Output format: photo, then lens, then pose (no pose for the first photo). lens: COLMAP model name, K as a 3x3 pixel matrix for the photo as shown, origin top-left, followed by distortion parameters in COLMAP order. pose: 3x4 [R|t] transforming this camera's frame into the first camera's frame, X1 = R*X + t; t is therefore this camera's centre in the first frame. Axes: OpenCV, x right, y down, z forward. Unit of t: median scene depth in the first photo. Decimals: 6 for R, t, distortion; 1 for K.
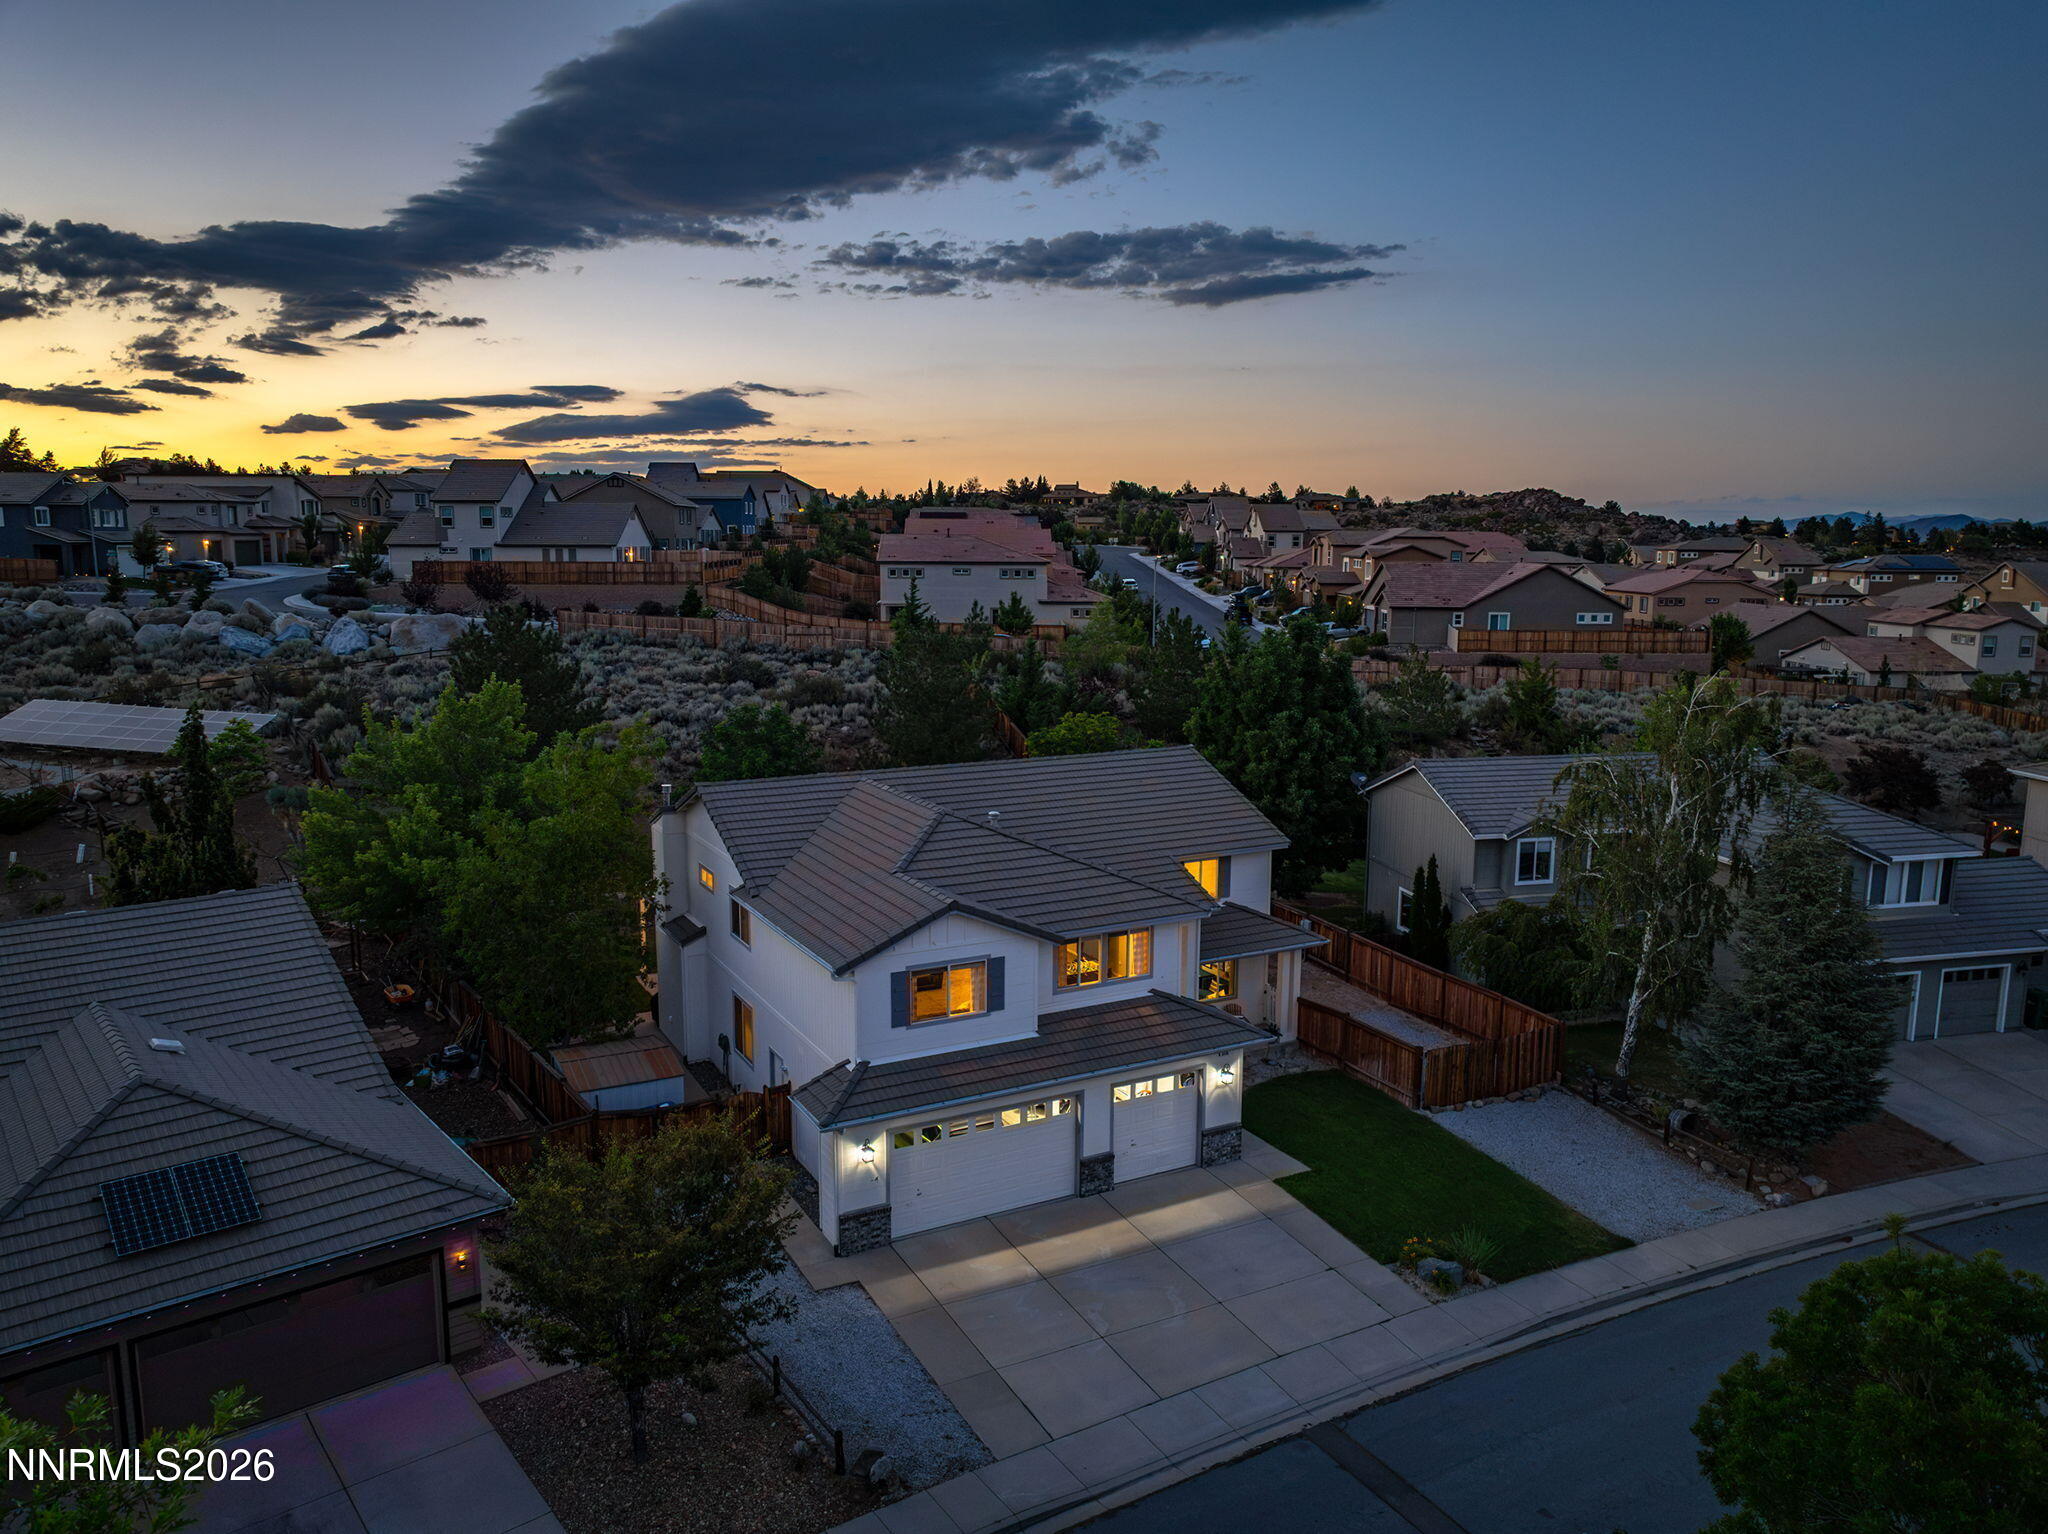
lens RADIAL K [[1443.1, 0, 1036.2], [0, 1443.1, 766.2], [0, 0, 1]] dist [-0.037099, 0.026476]
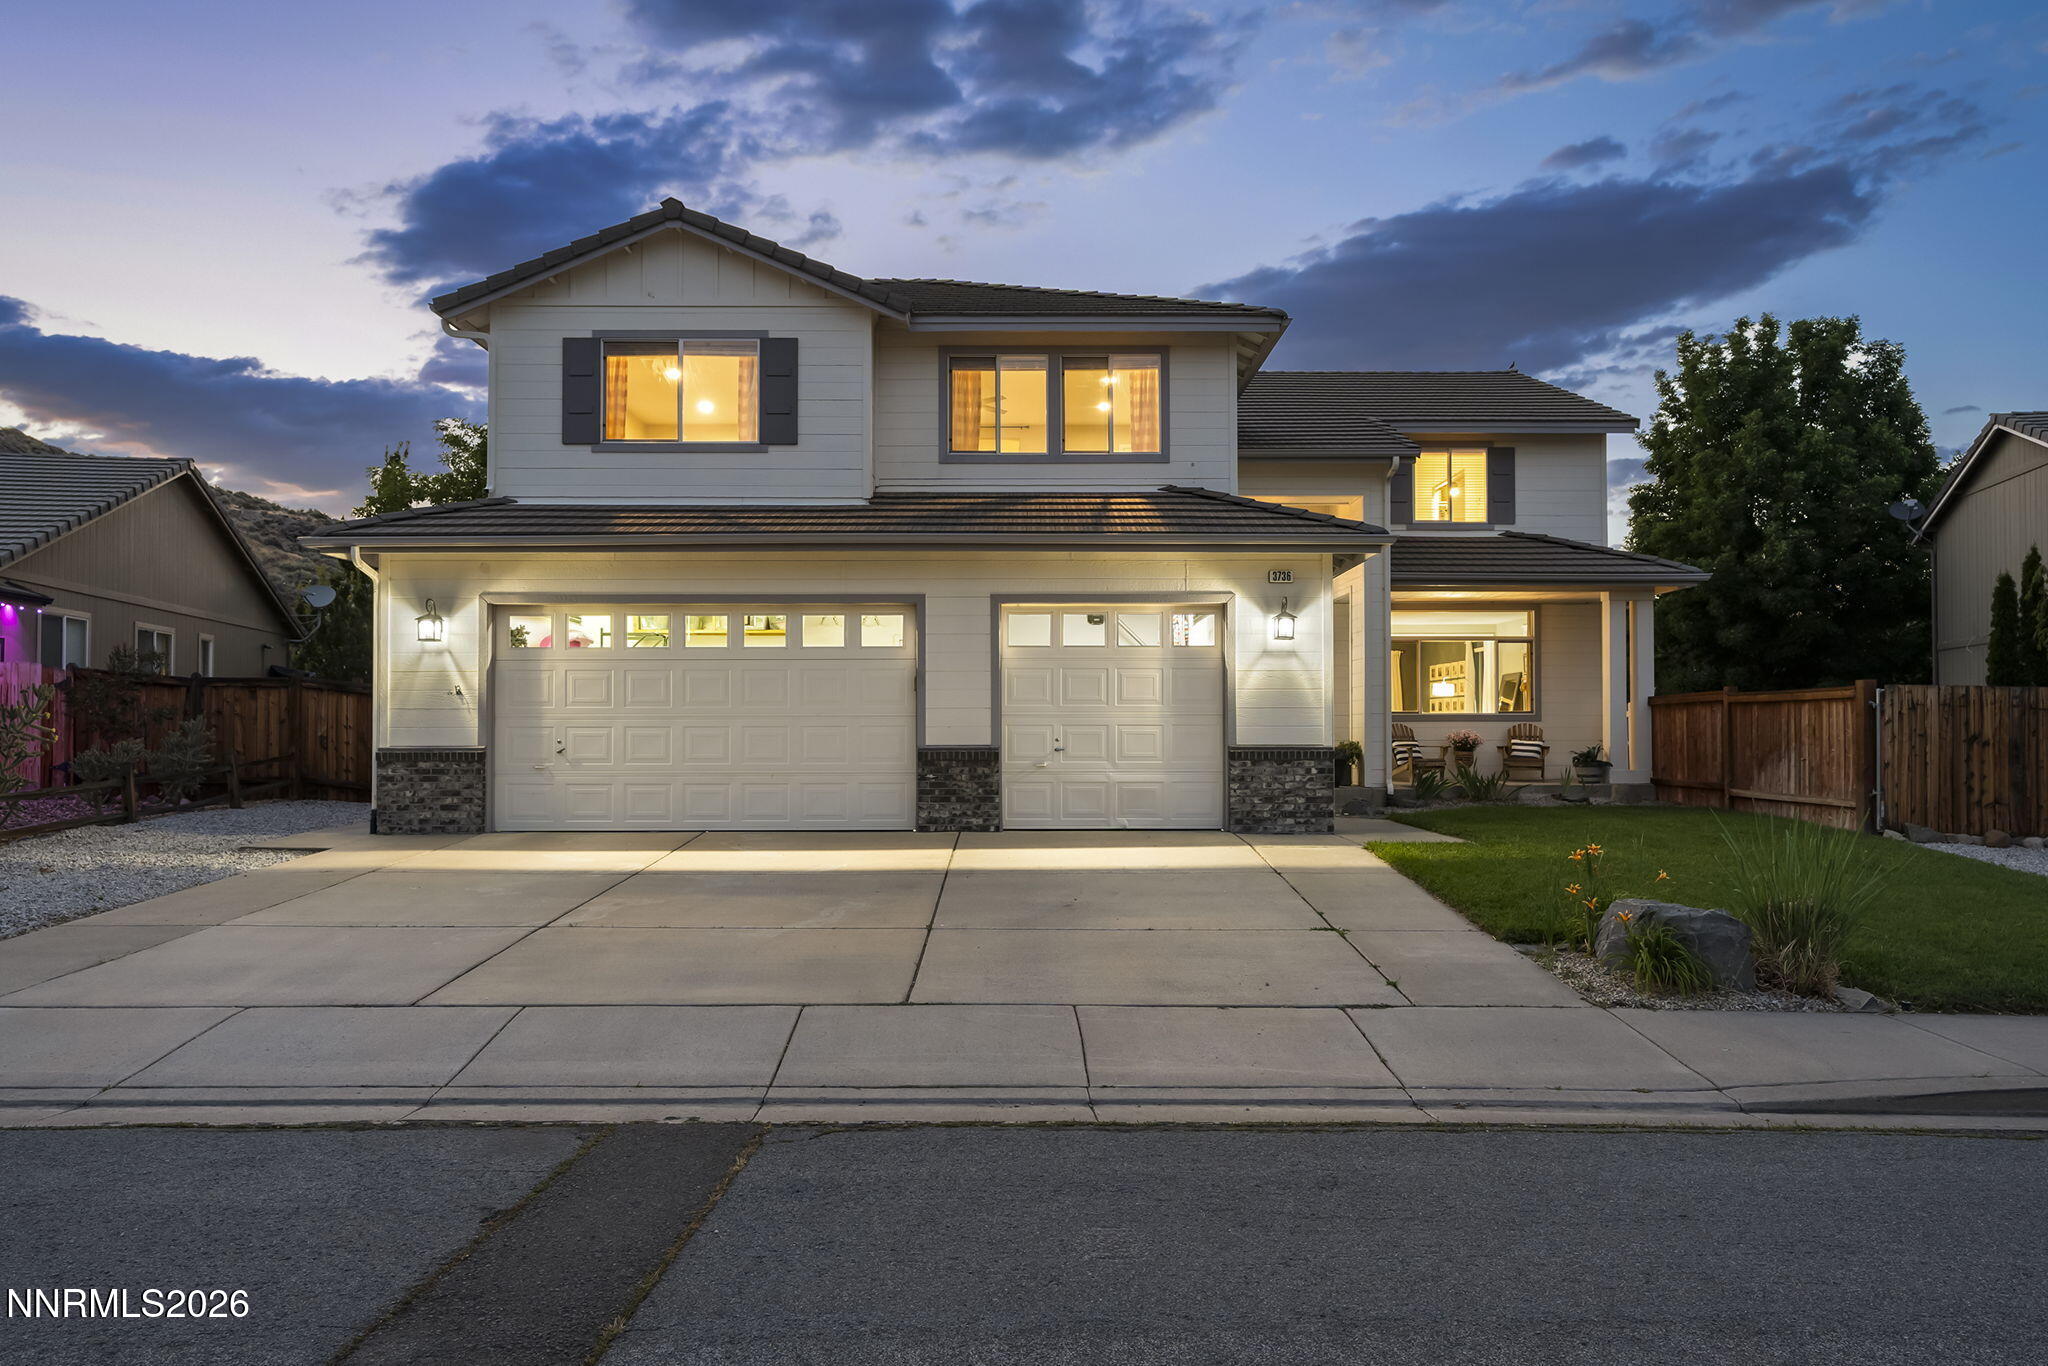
lens RADIAL K [[1317.0, 0, 1030.0], [0, 1317.0, 723.8], [0, 0, 1]] dist [-0.000795, -0.001372]
pose [[0.880016, -0.011374, -0.474807, 0.210627], [-0.067525, 0.986561, -0.148785, 0.254849], [0.470119, 0.162994, 0.867422, 0.494615]]
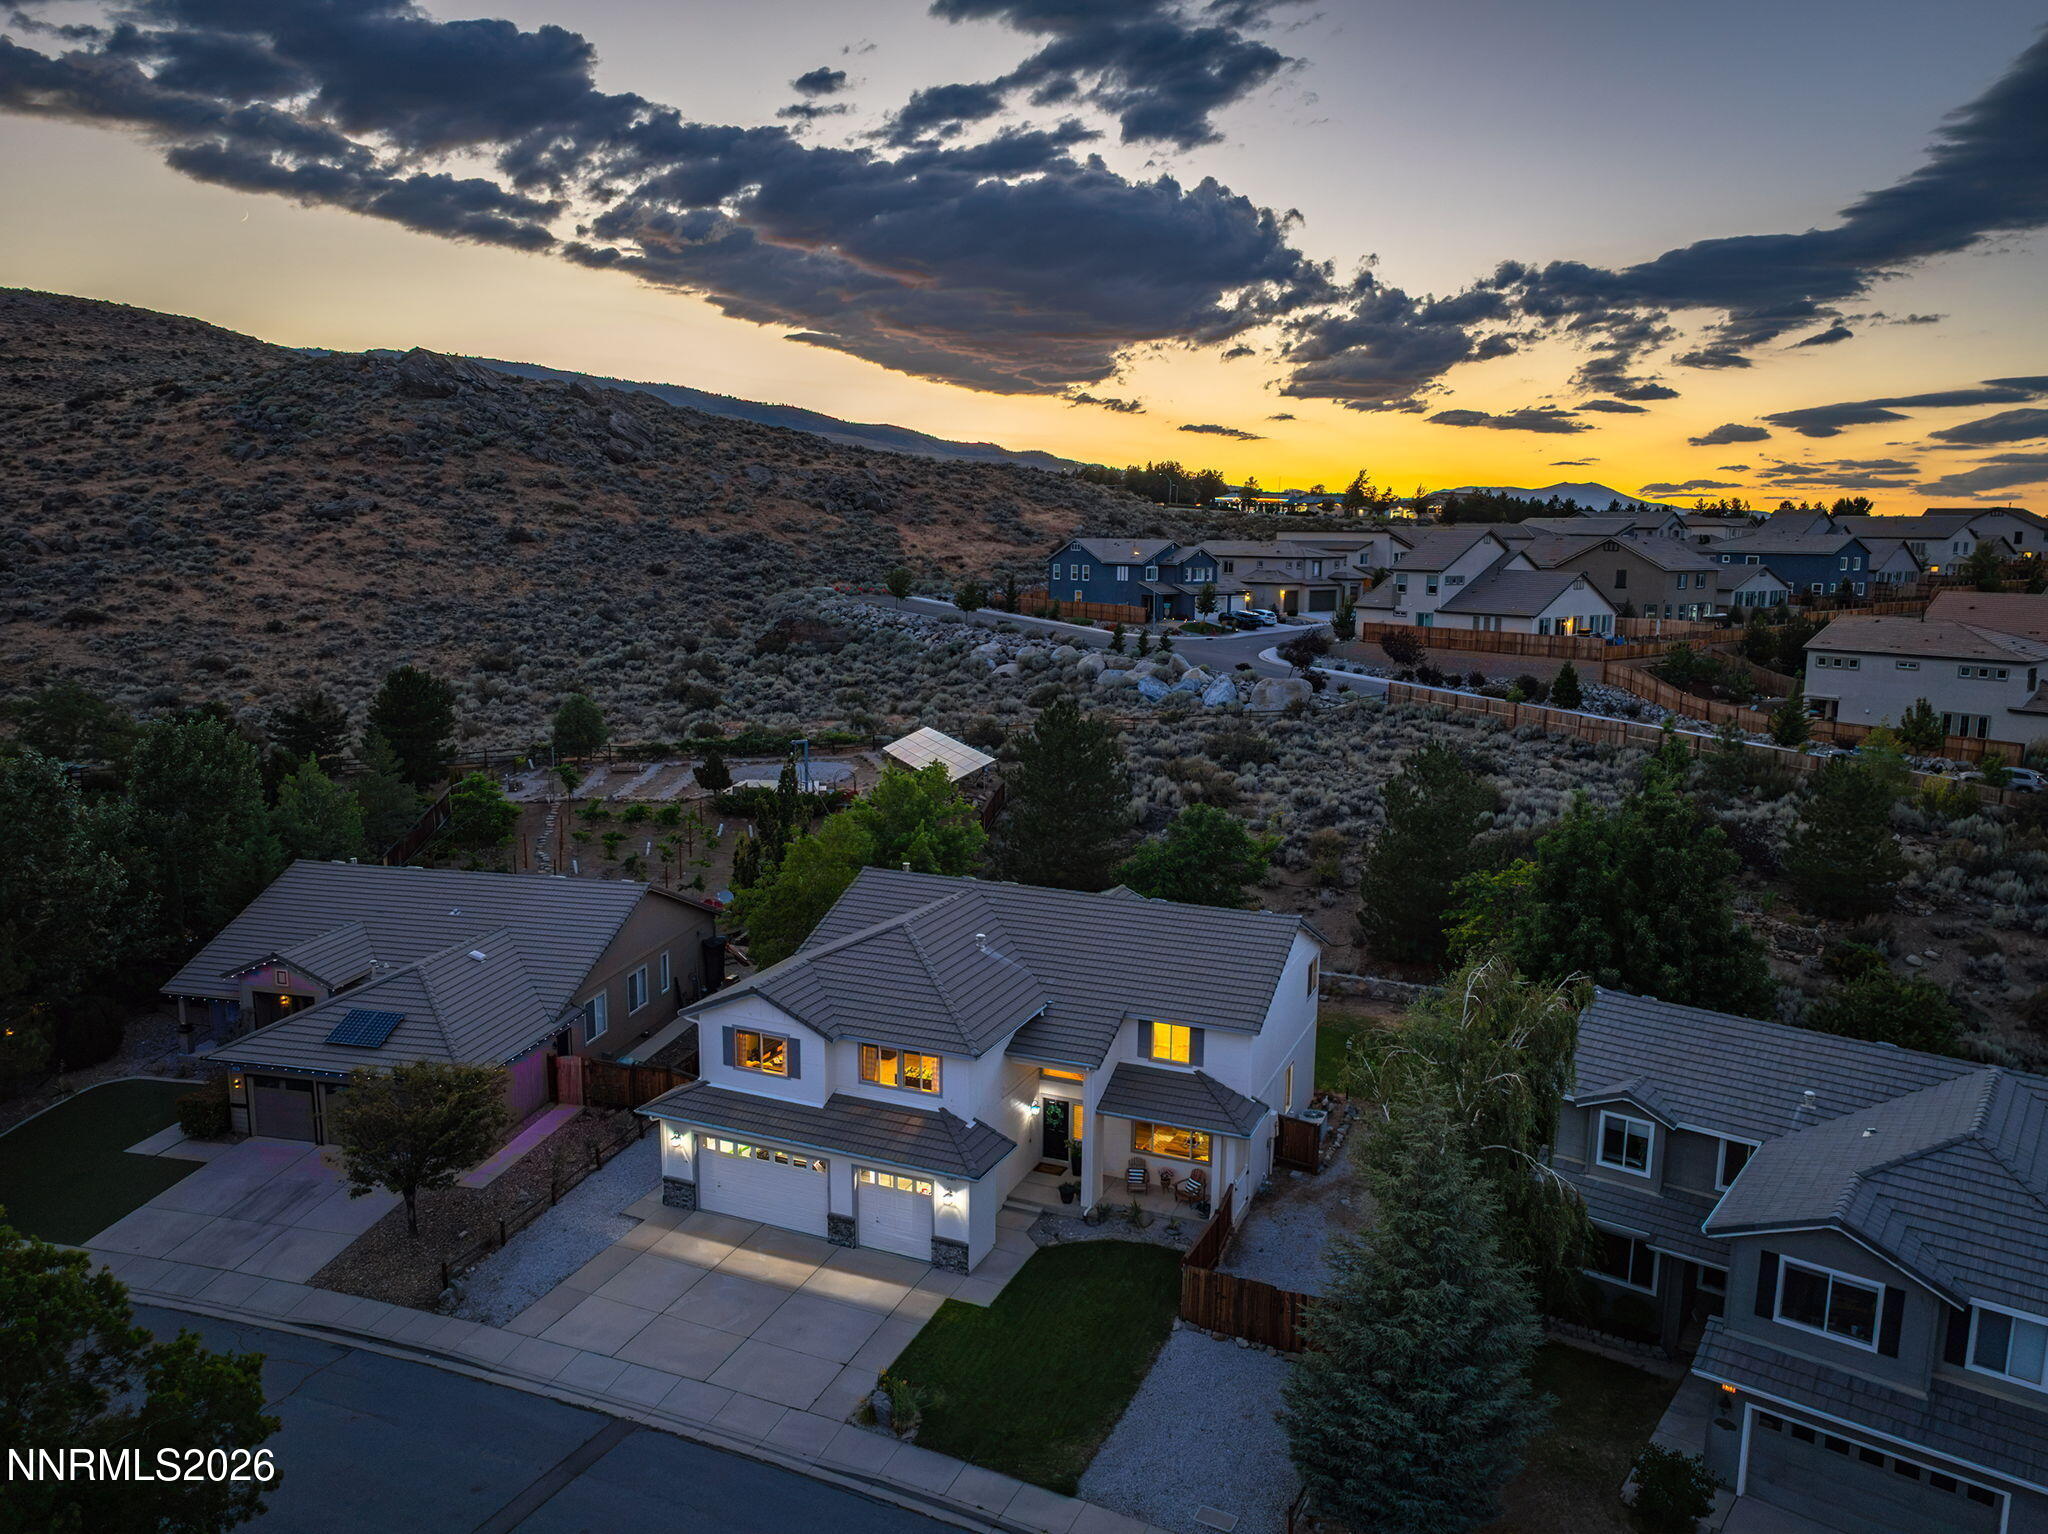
lens RADIAL K [[1443.1, 0, 1032.4], [0, 1443.1, 768.0], [0, 0, 1]] dist [-0.037099, 0.026476]
pose [[0.615354, 0.126362, -0.778057, 0.843257], [-0.130437, 0.989783, 0.057586, -0.166739], [0.777384, 0.066052, 0.625549, 0.245499]]
